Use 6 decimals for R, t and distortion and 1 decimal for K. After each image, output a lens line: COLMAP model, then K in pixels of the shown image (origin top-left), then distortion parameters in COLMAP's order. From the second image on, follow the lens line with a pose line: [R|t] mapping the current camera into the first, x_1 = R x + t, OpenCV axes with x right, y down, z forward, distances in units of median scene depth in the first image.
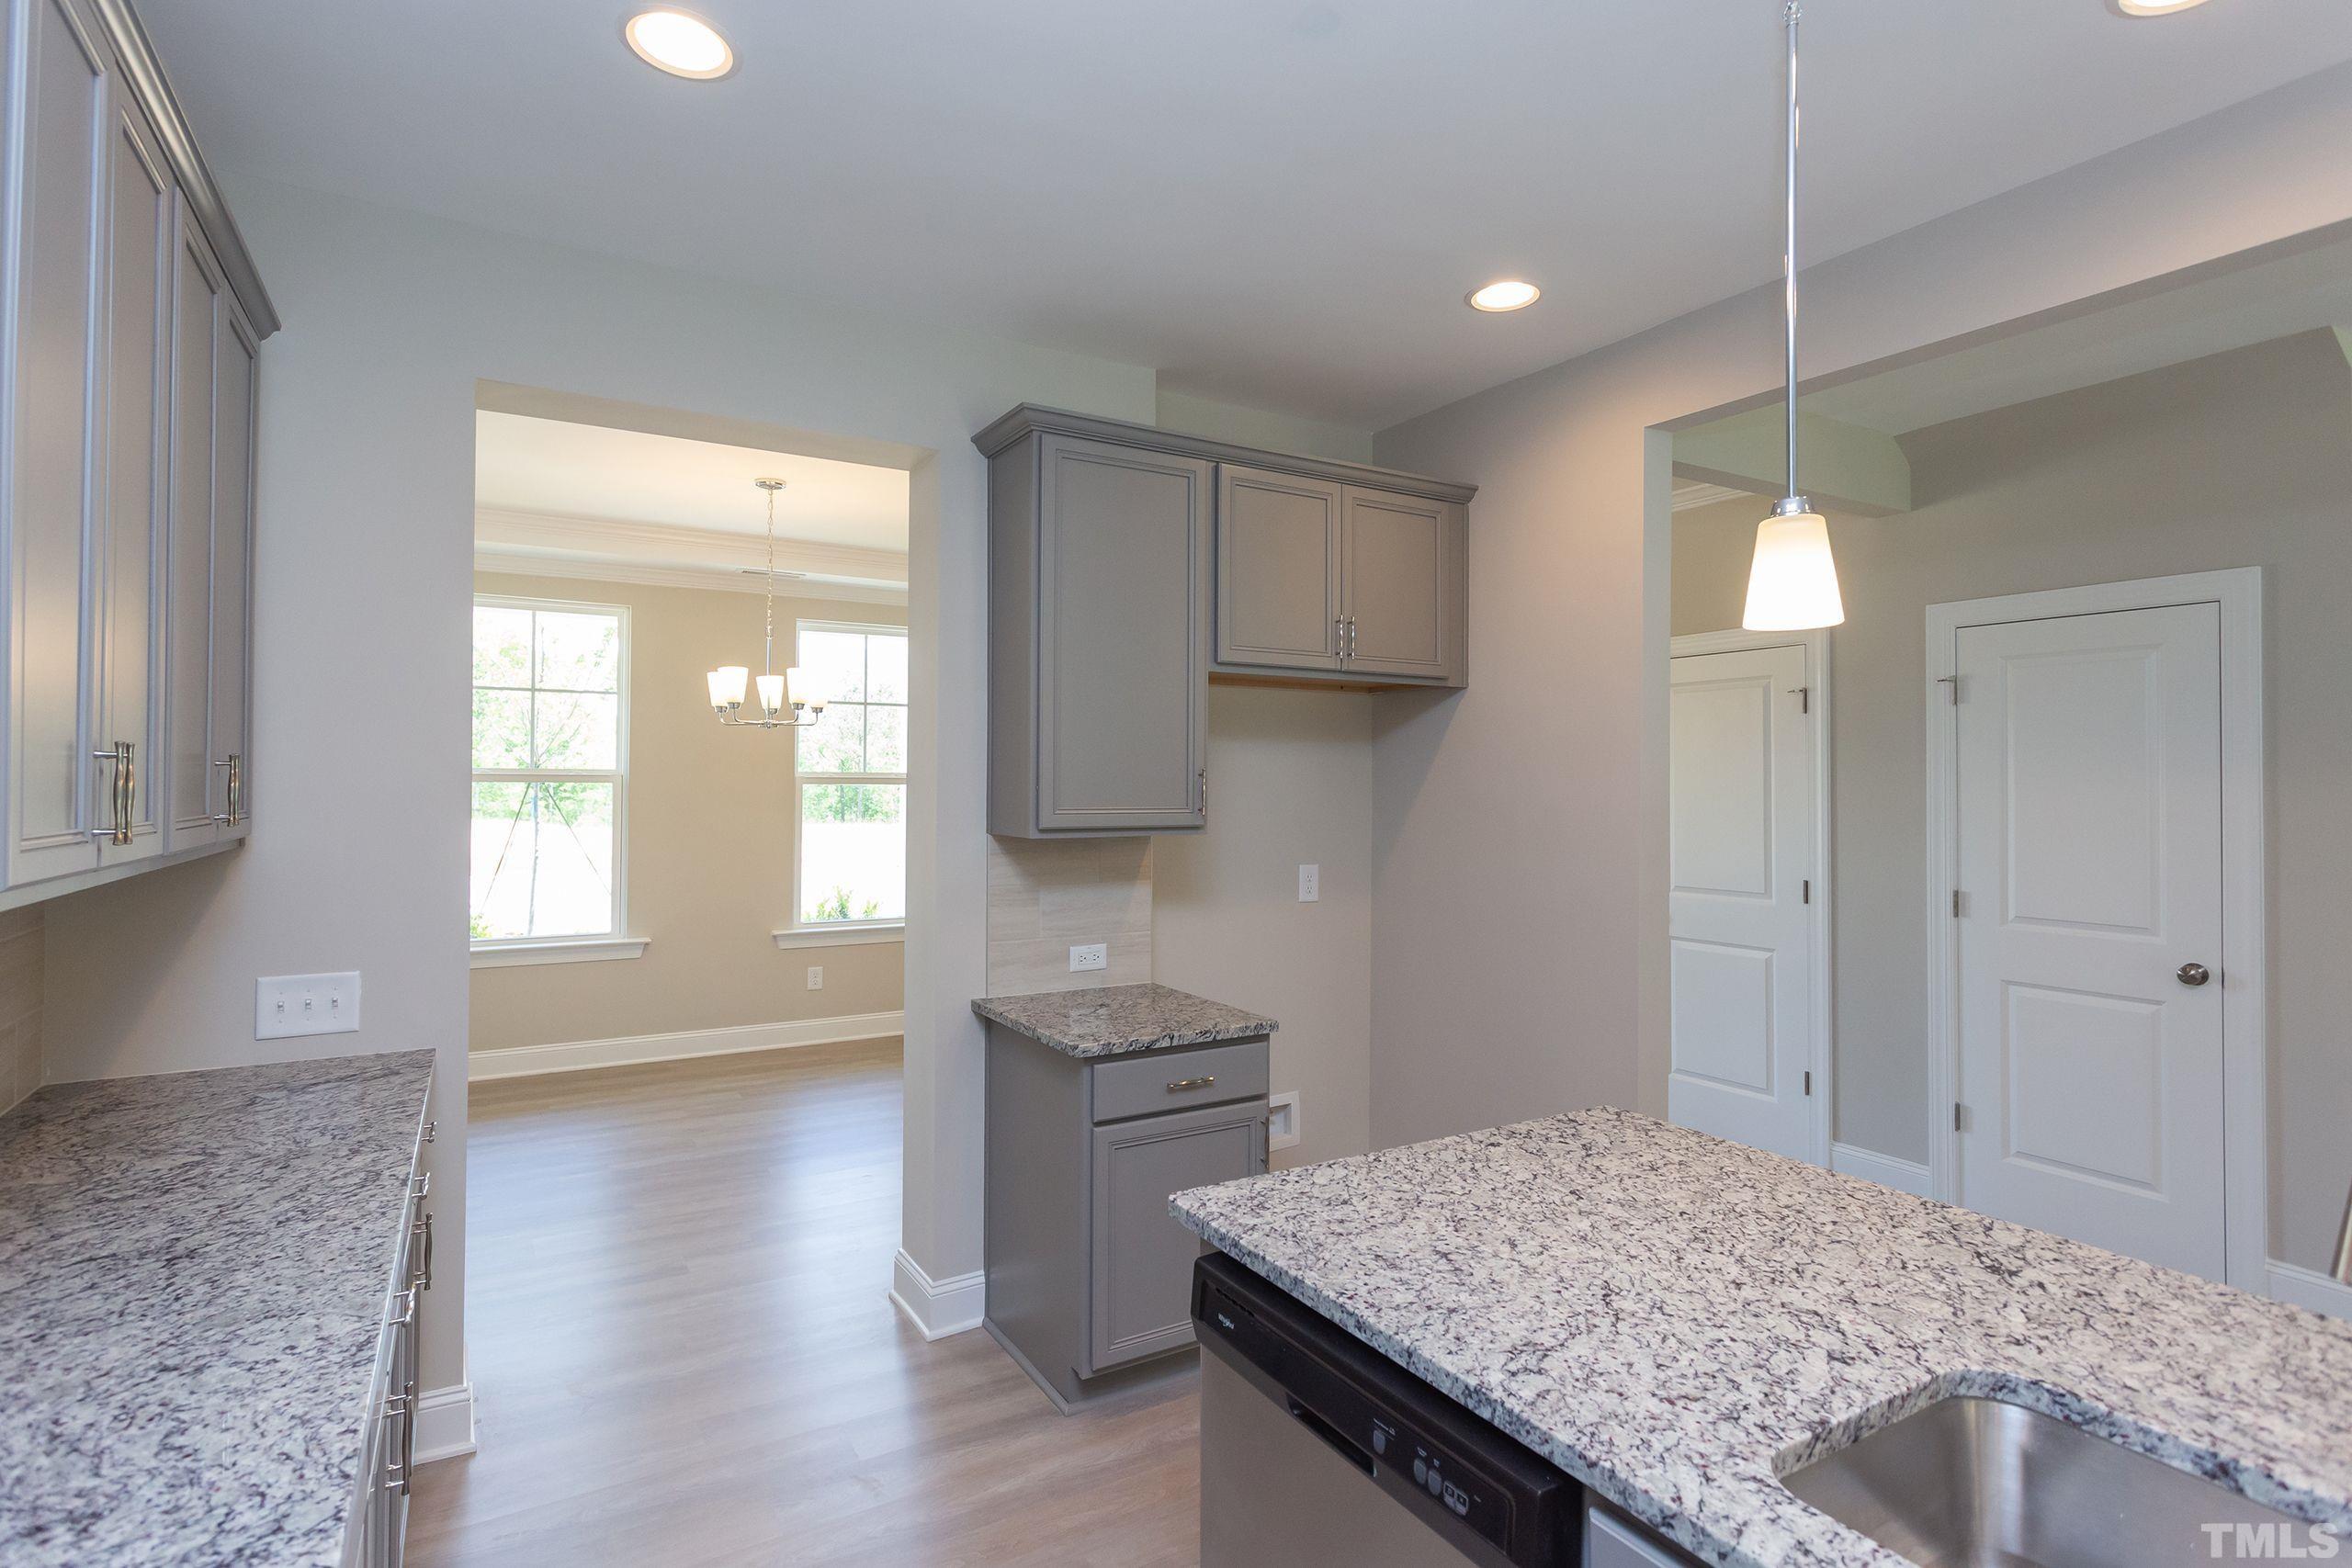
lens RADIAL K [[1130.6, 0, 1171.1], [0, 1130.6, 769.2], [0, 0, 1]] dist [0.003905, 0.000881]
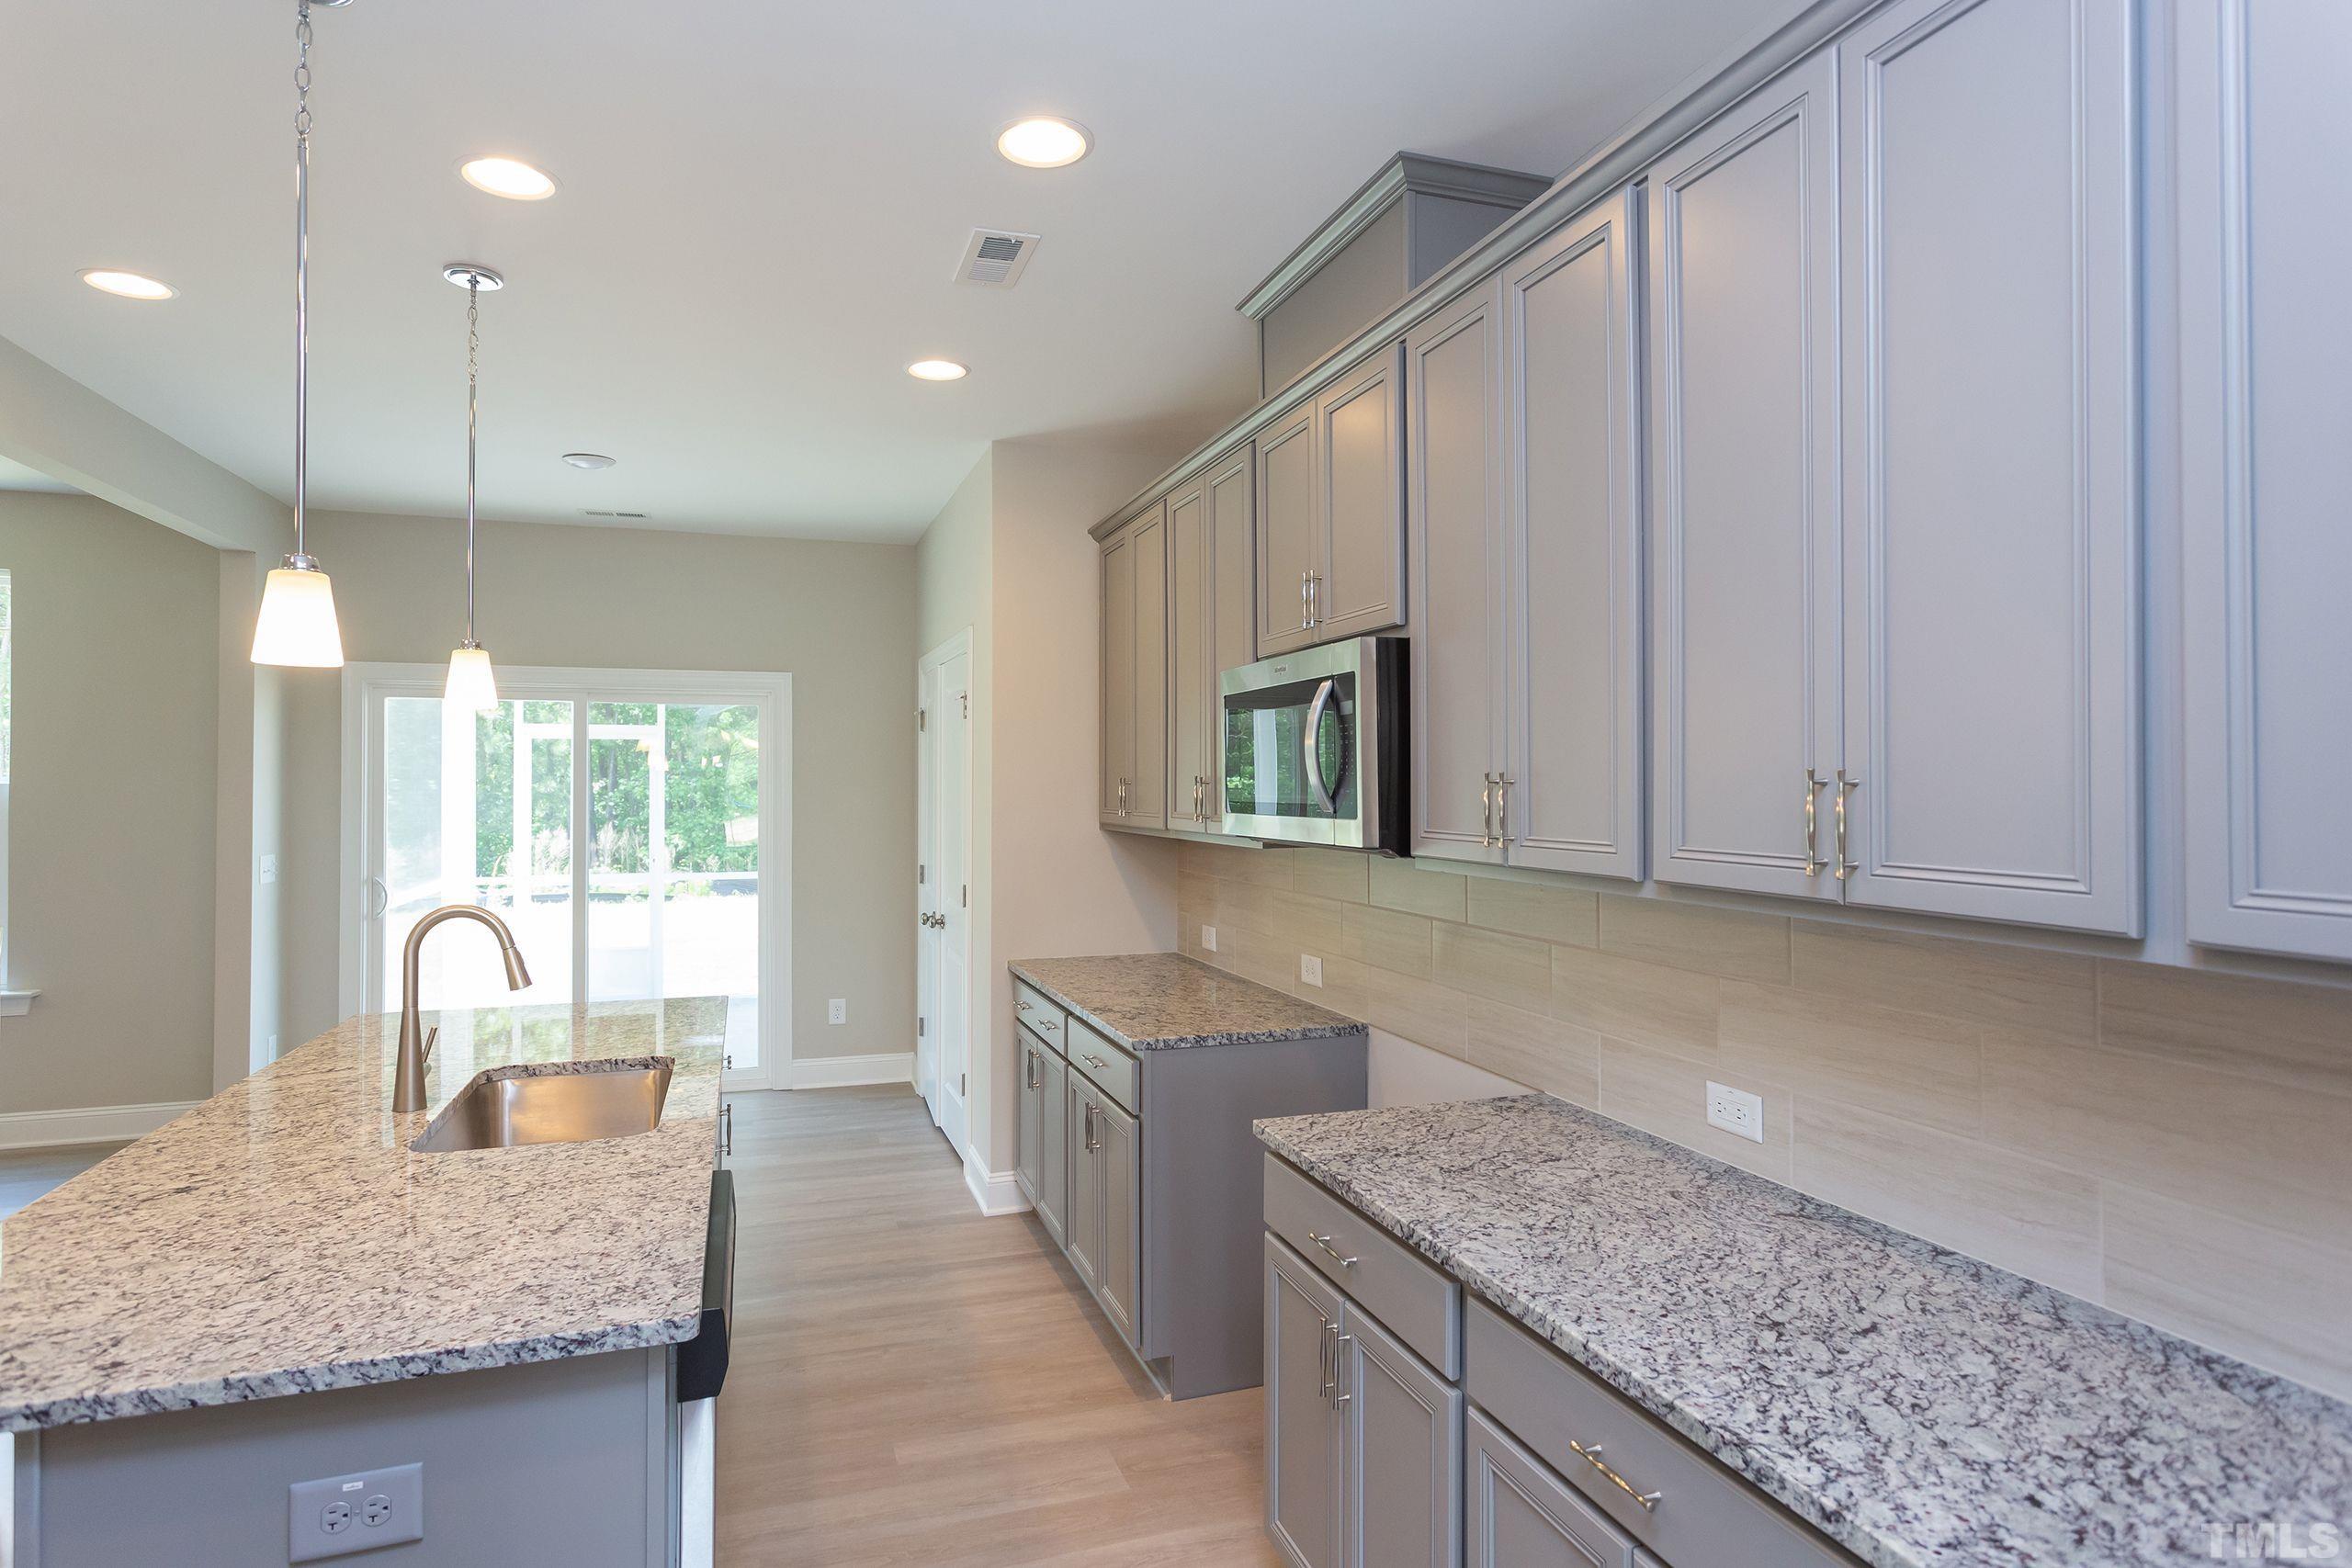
lens RADIAL K [[1130.6, 0, 1171.1], [0, 1130.6, 769.2], [0, 0, 1]] dist [0.003905, 0.000881]
pose [[-0.978880, -0.000938, 0.204434, -0.568266], [-0.005640, 0.999733, -0.022420, 0.002463], [-0.204358, -0.023099, -0.978624, 1.963559]]
